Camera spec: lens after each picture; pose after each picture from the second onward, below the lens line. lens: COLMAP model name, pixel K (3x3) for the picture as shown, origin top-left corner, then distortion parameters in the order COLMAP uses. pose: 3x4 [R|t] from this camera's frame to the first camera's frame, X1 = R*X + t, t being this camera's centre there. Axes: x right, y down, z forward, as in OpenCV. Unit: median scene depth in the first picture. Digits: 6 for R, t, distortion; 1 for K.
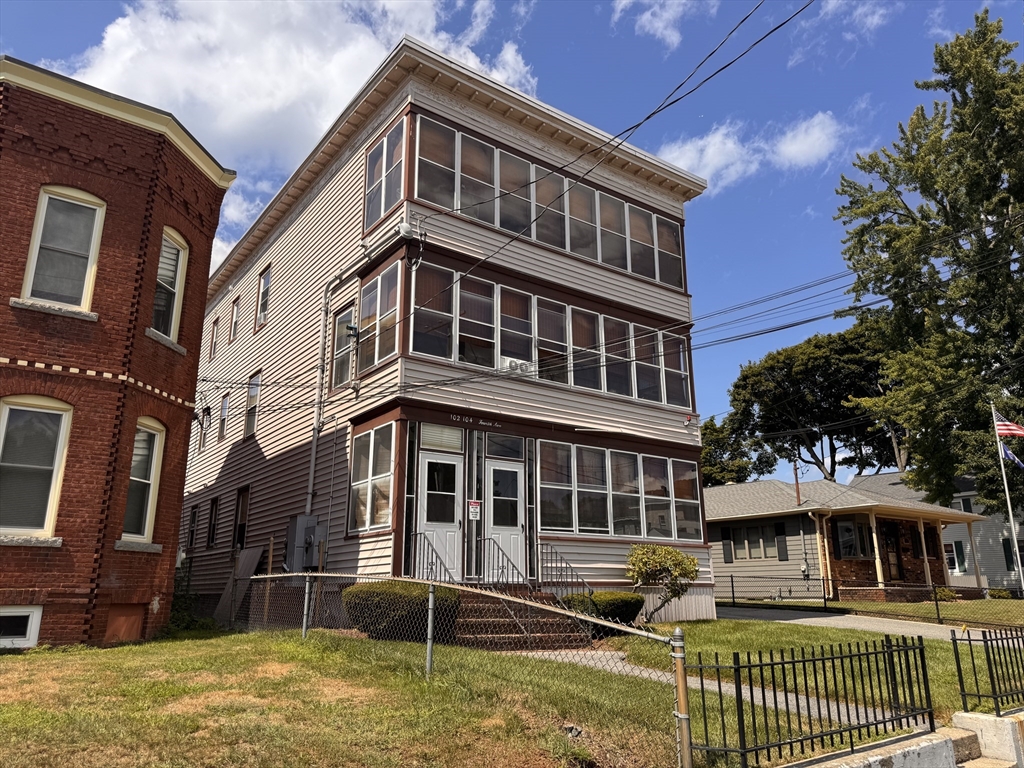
lens RADIAL K [[726.7, 0, 509.0], [0, 726.7, 388.2], [0, 0, 1]] dist [0.079634, -0.061534]
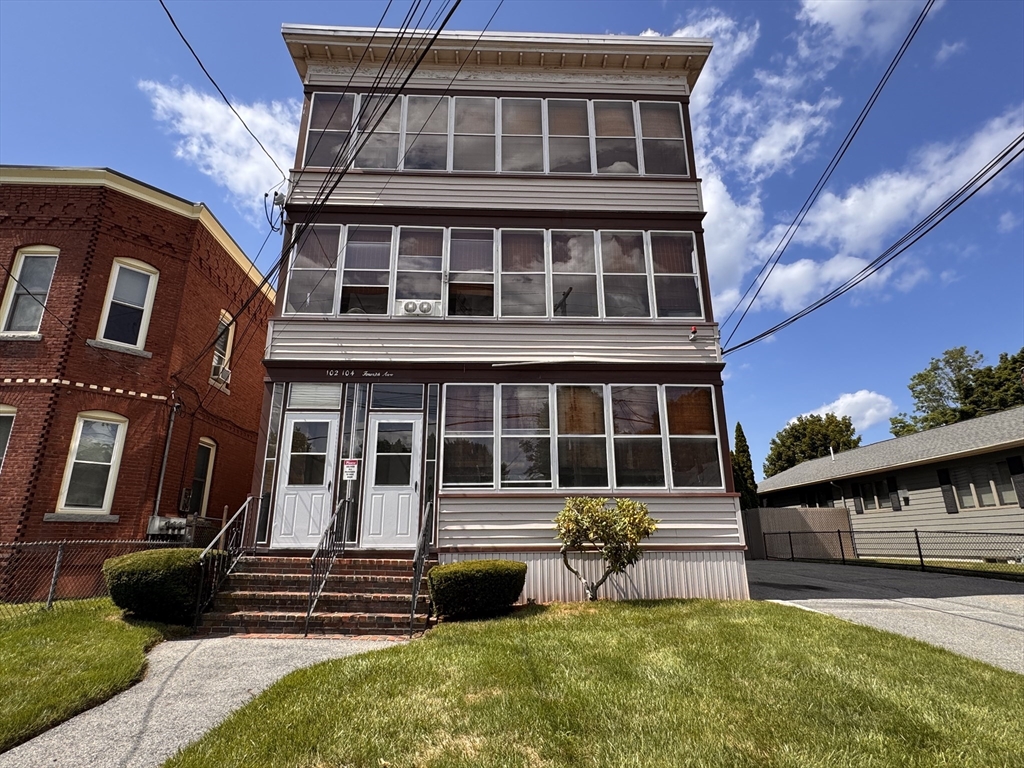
lens RADIAL K [[541.0, 0, 510.9], [0, 541.0, 381.4], [0, 0, 1]] dist [-0.004562, 0.001591]
pose [[0.830568, -0.159829, -0.533490, 0.478101], [0.149904, 0.986740, -0.062238, 0.126803], [0.536364, -0.028280, 0.843513, 0.525949]]
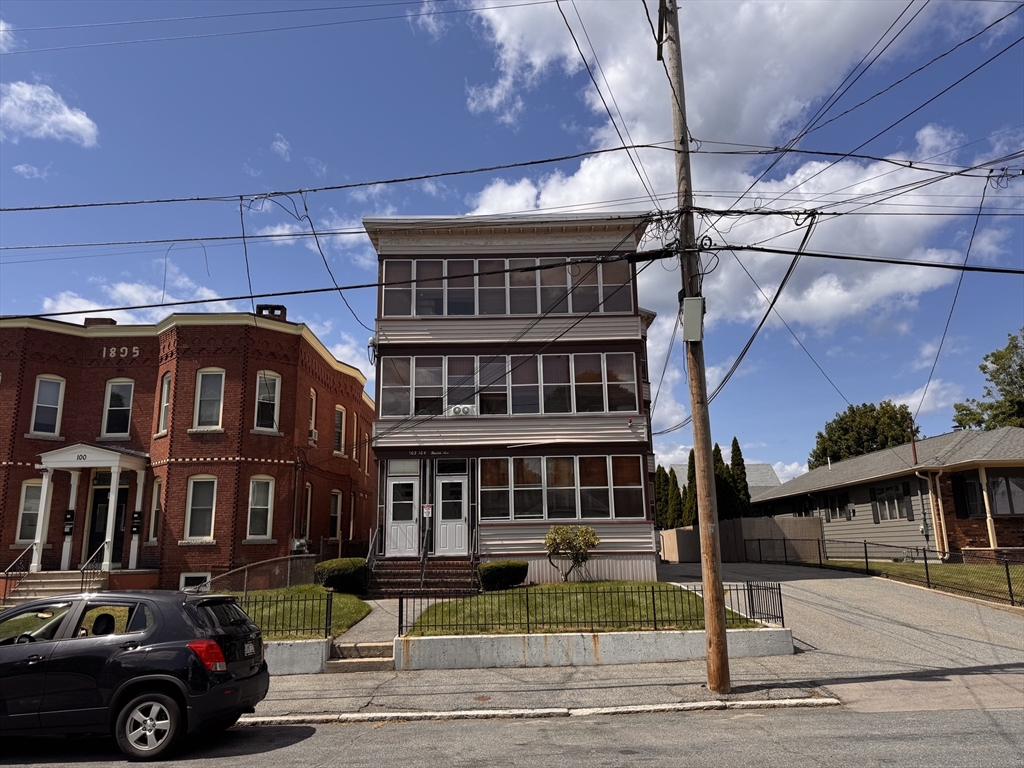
lens RADIAL K [[736.9, 0, 509.7], [0, 736.9, 372.8], [0, 0, 1]] dist [0.131854, -0.209073]
pose [[0.811171, -0.147010, -0.566030, 1.013771], [0.172547, 0.984964, -0.008541, -0.079619], [0.558775, -0.090739, 0.824340, -0.188206]]
